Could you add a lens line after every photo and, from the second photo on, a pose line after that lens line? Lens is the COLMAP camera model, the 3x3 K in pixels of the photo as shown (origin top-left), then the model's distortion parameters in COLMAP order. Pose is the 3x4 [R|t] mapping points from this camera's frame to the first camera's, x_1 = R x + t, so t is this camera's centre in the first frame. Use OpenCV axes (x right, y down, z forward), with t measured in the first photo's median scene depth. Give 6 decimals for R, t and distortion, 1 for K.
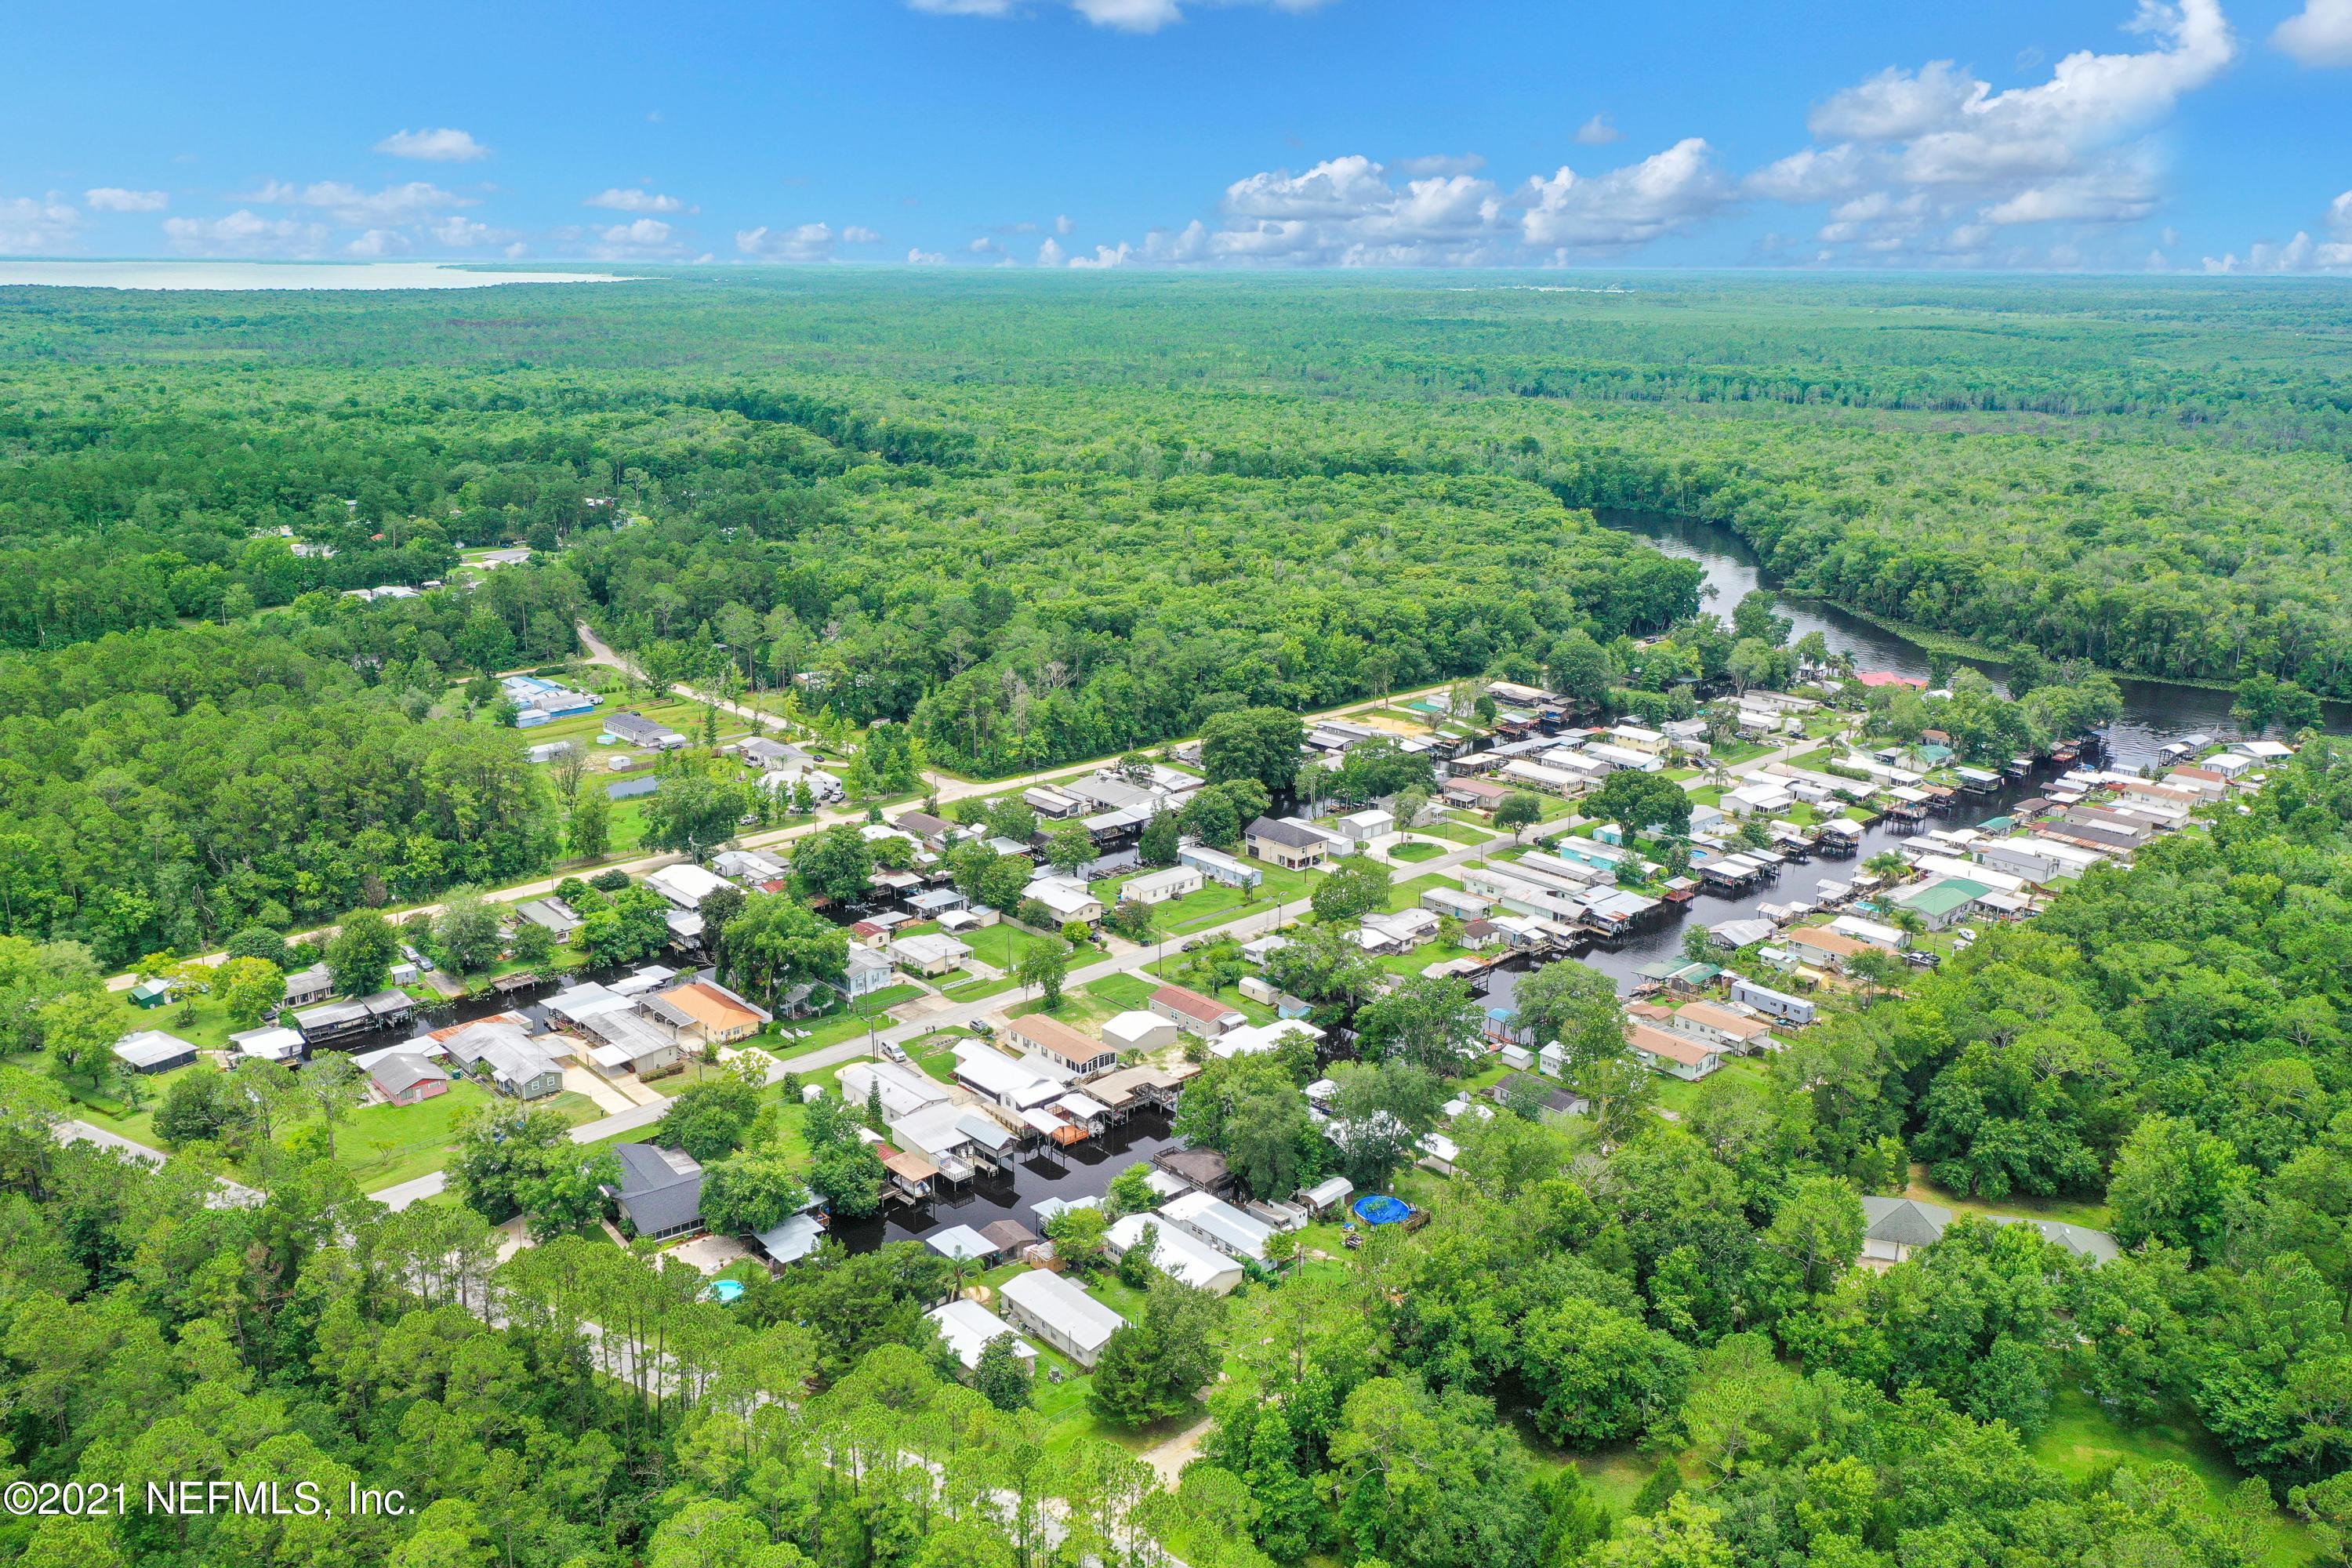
lens RADIAL K [[1870.3, 0, 1172.1], [0, 1870.3, 775.9], [0, 0, 1]] dist [0.009071, 0.014959]
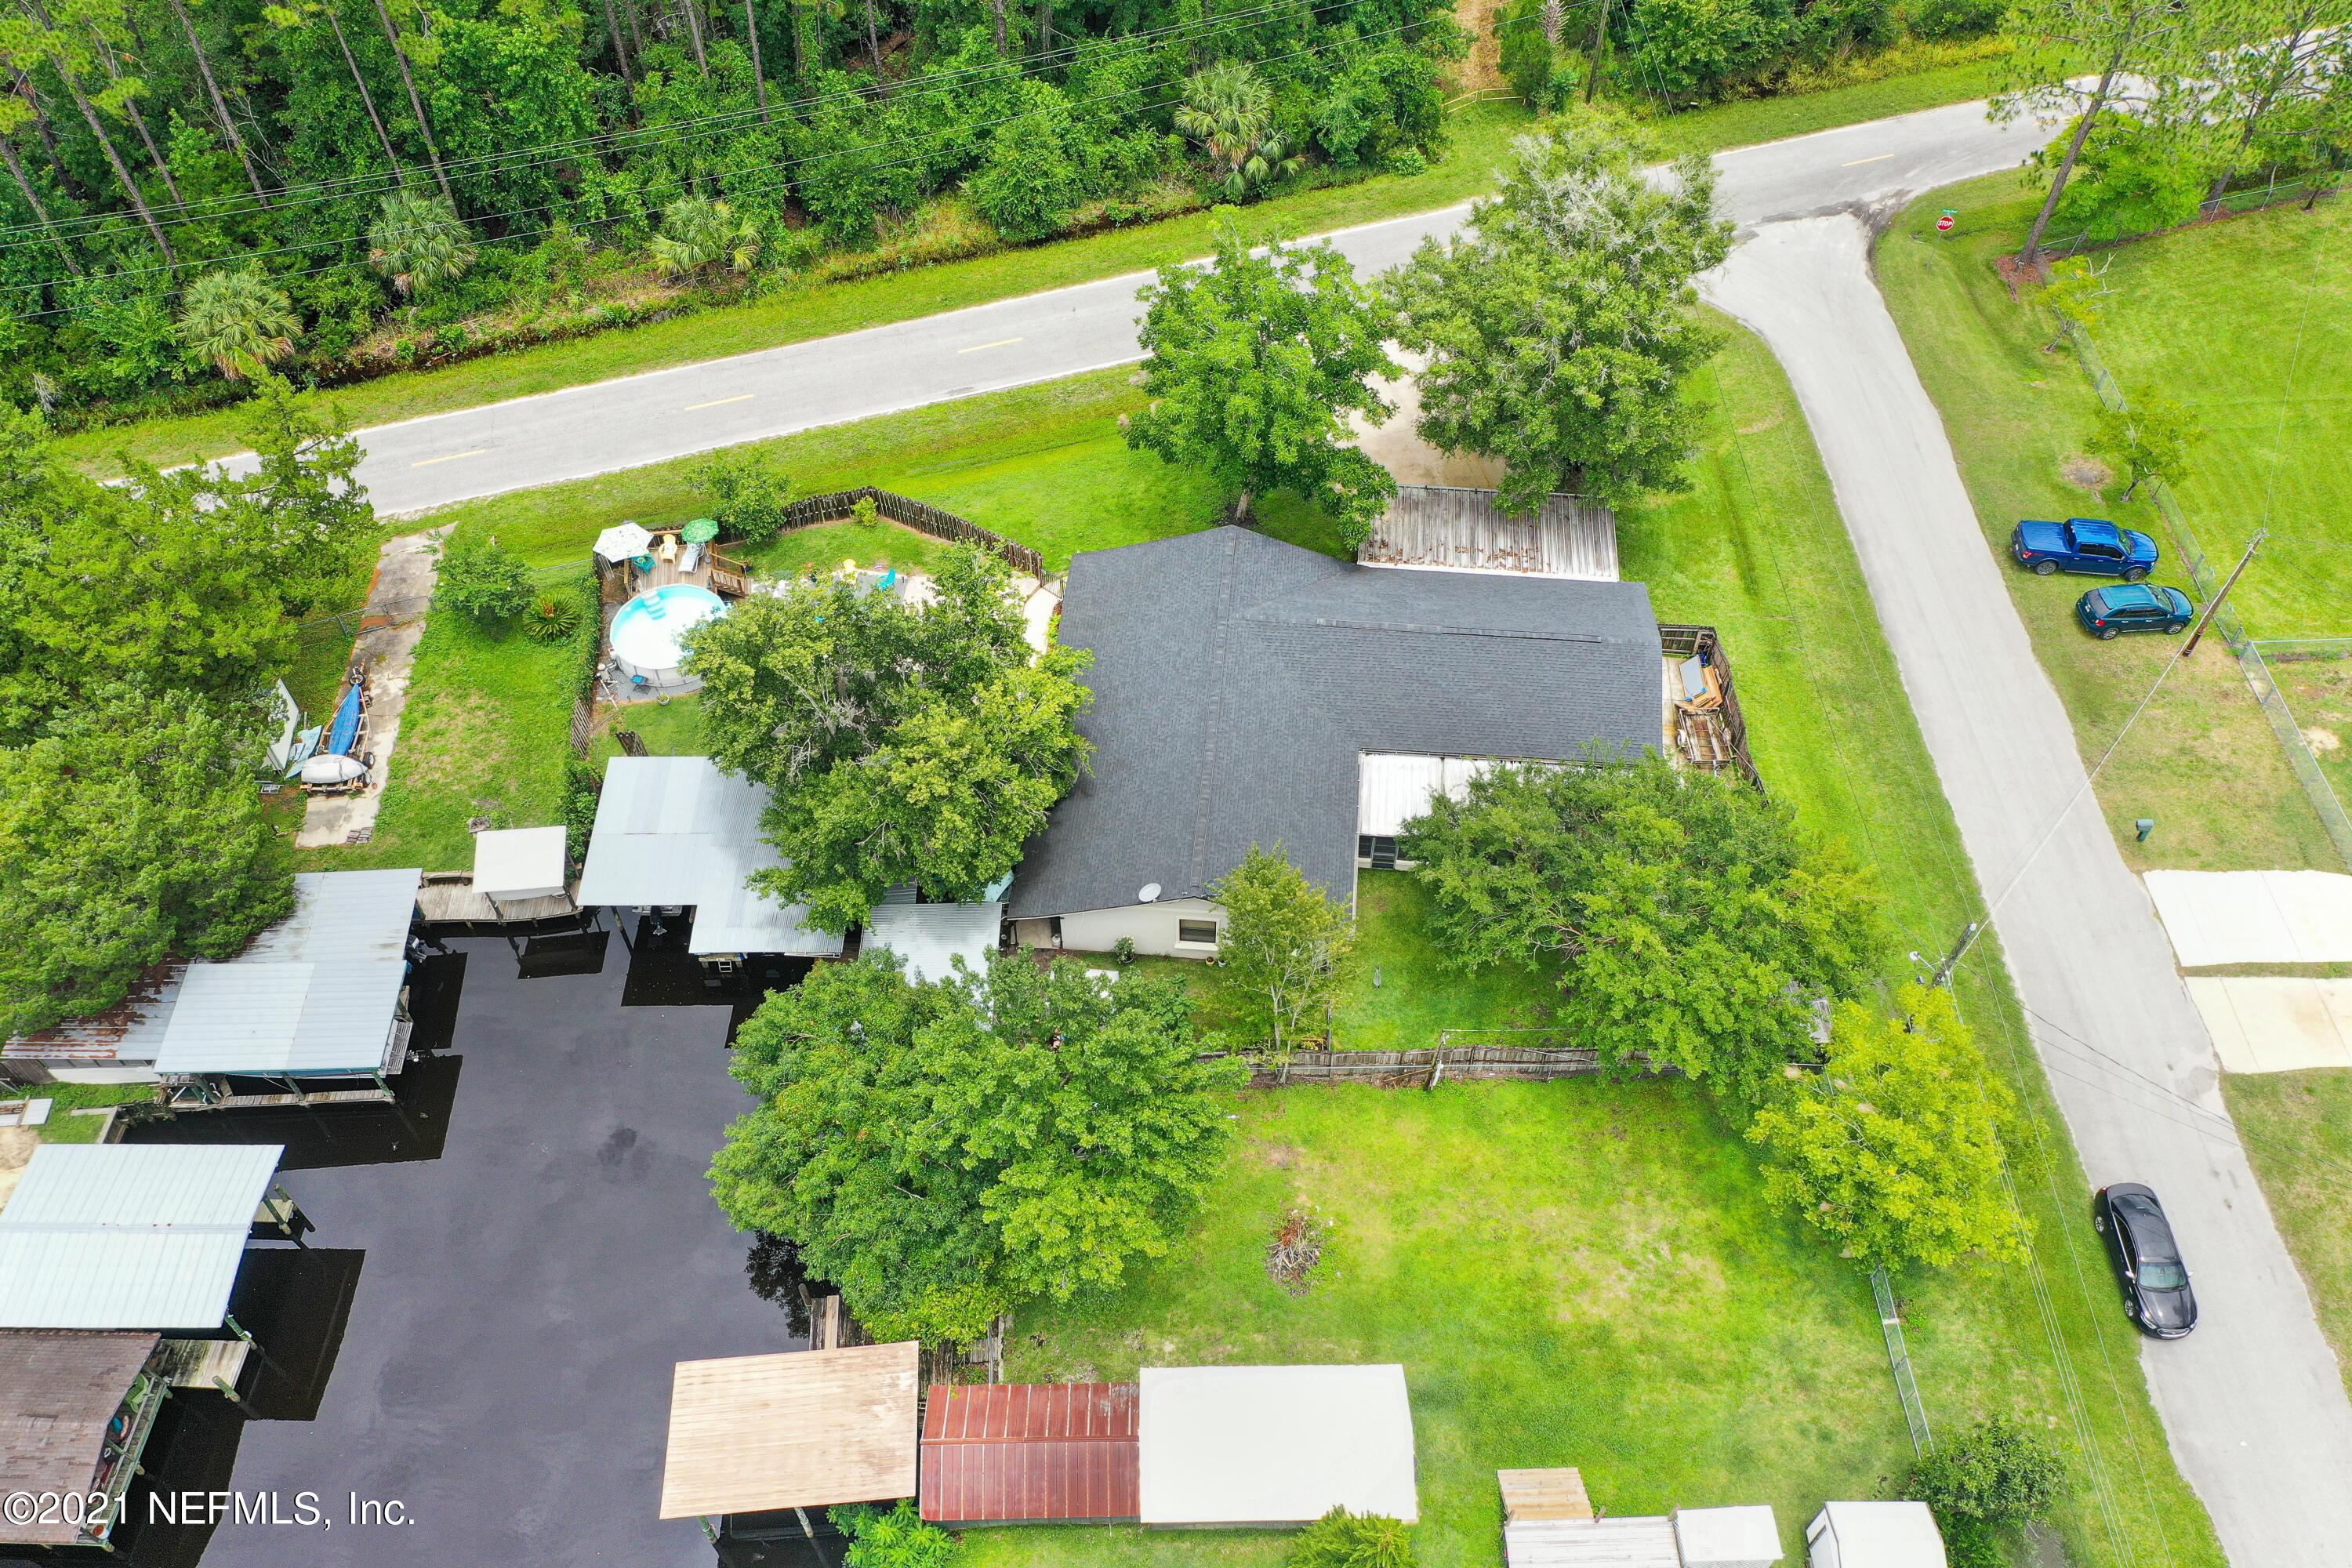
lens RADIAL K [[1872.2, 0, 1169.3], [0, 1872.2, 769.5], [0, 0, 1]] dist [0.004964, 0.012600]
pose [[-0.657464, 0.582942, -0.477410, -0.089466], [-0.202198, 0.473865, 0.857069, -0.012756], [0.725850, 0.660023, -0.193680, 0.830568]]
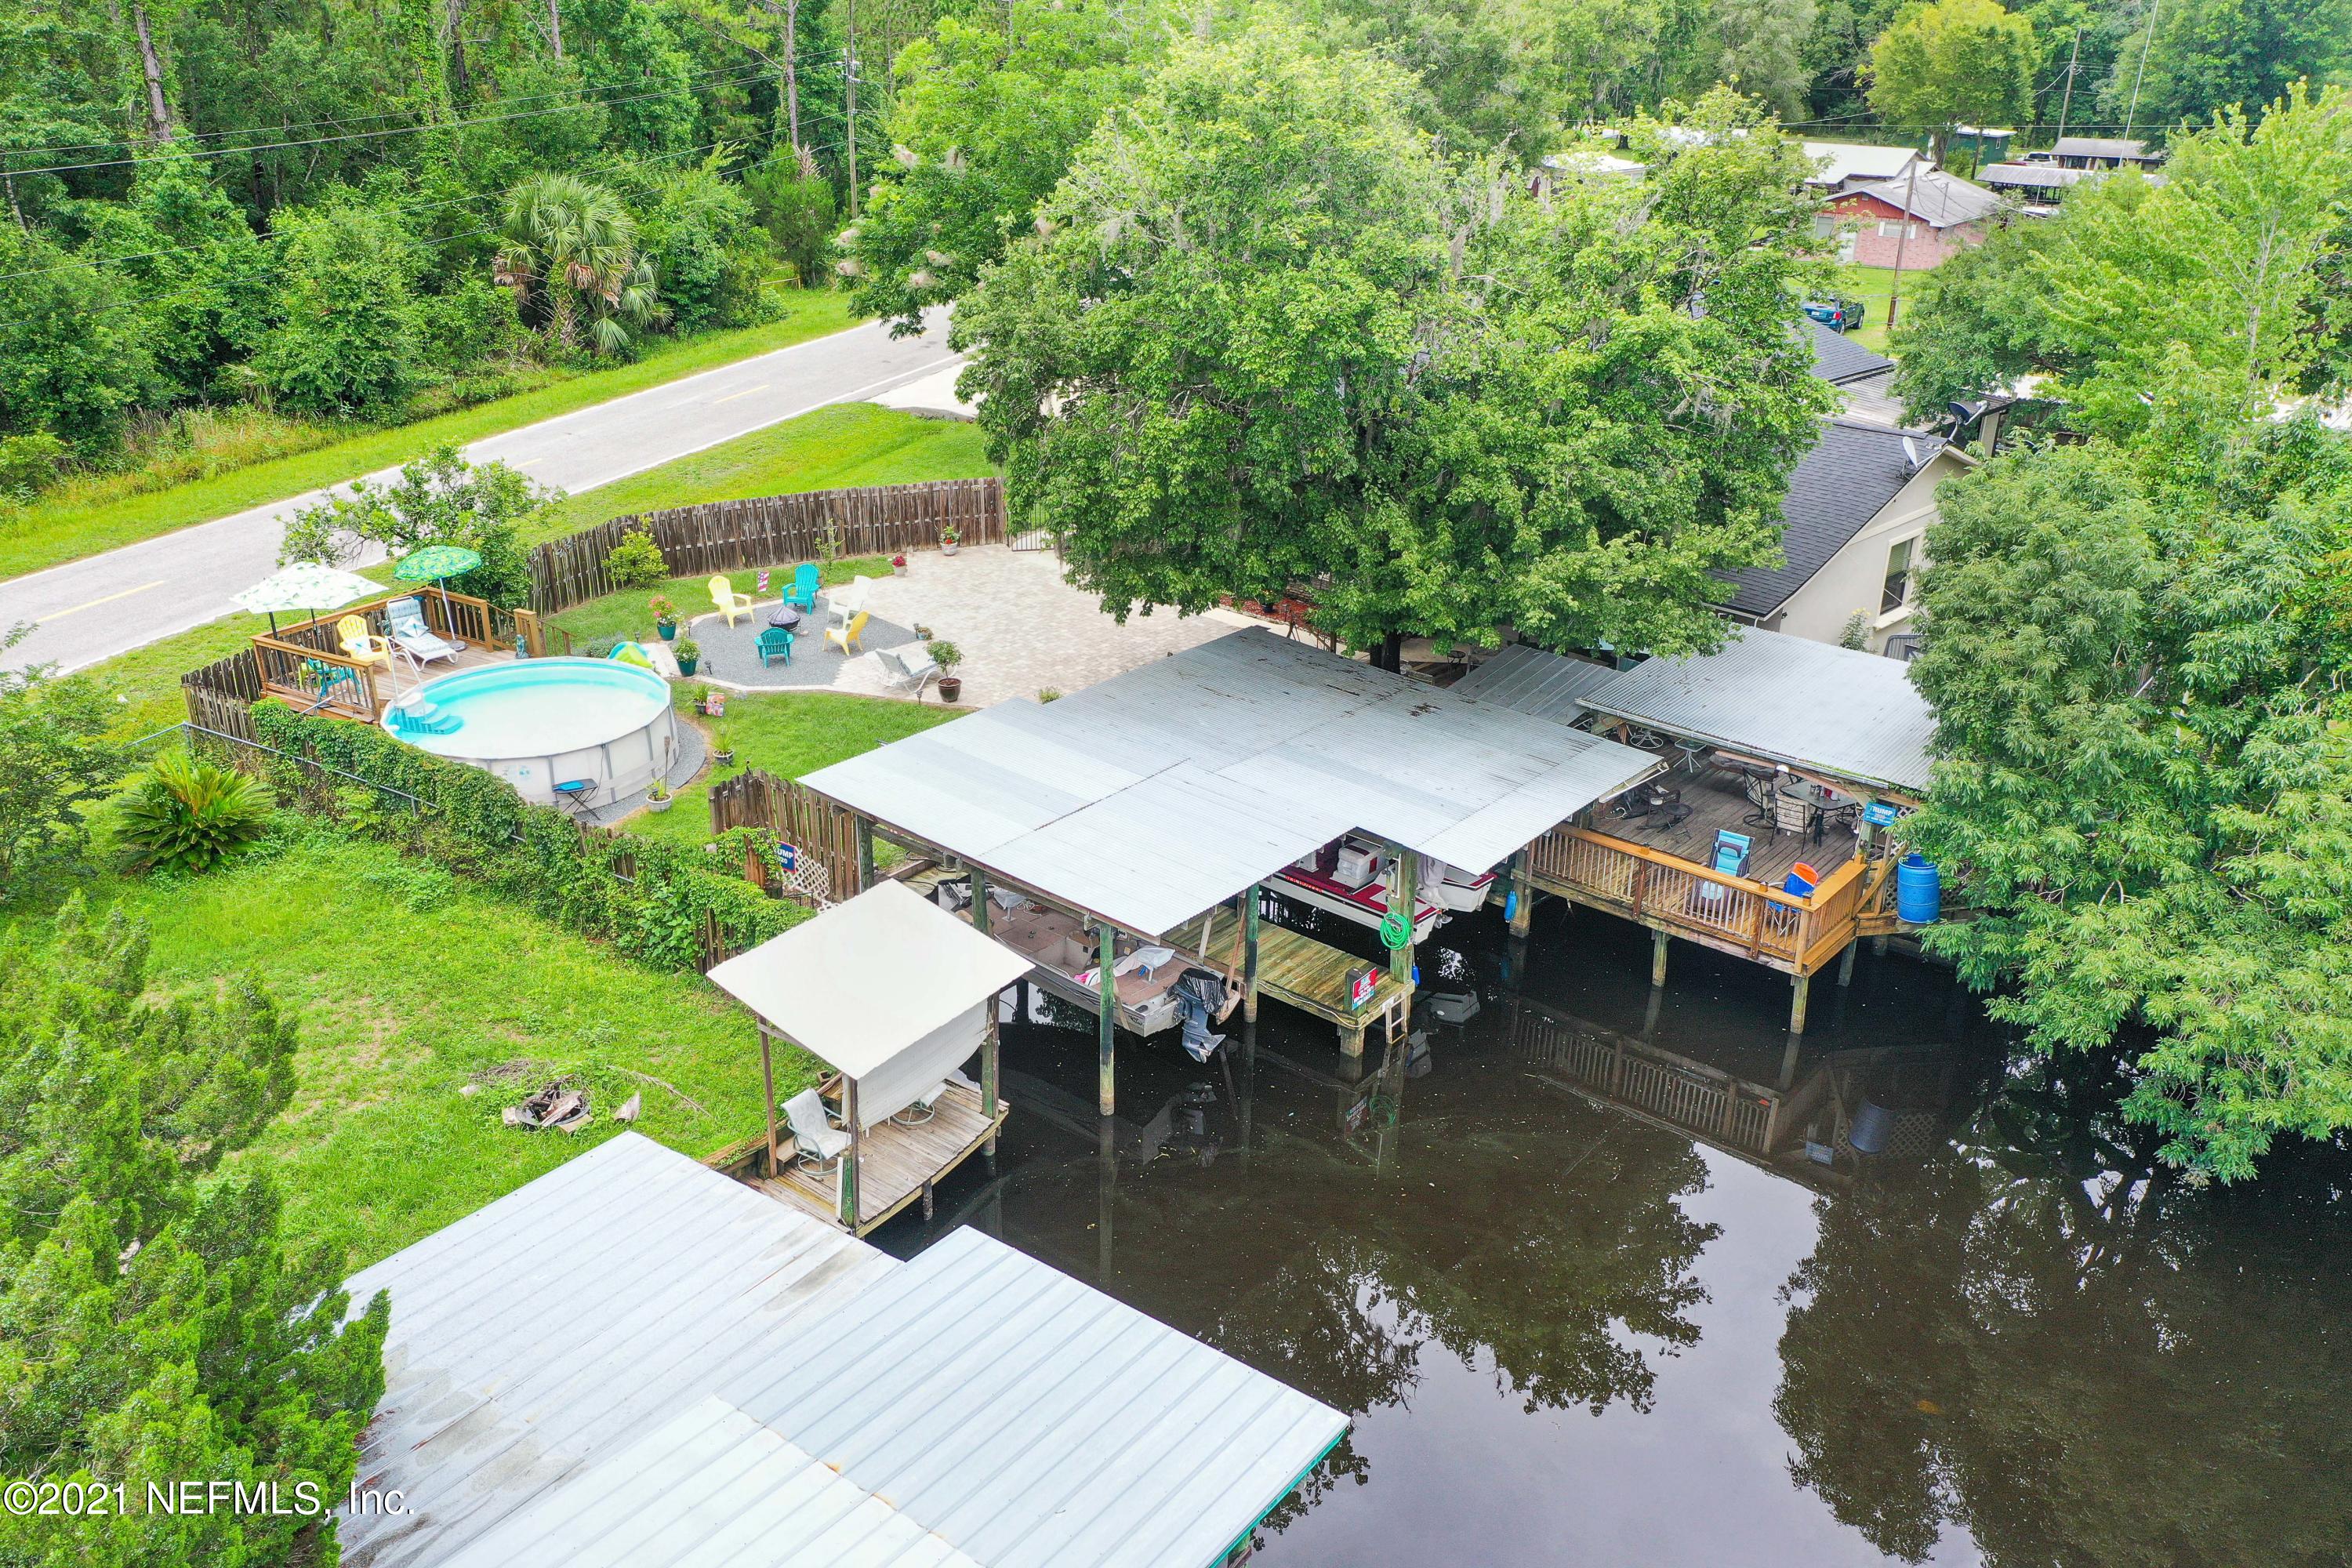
lens RADIAL K [[1870.3, 0, 1172.1], [0, 1870.3, 775.9], [0, 0, 1]] dist [0.009071, 0.014959]
pose [[0.161569, 0.383580, -0.909264, -0.074068], [-0.280917, 0.901129, 0.330231, 0.159311], [0.946034, 0.202073, 0.253349, 0.732305]]
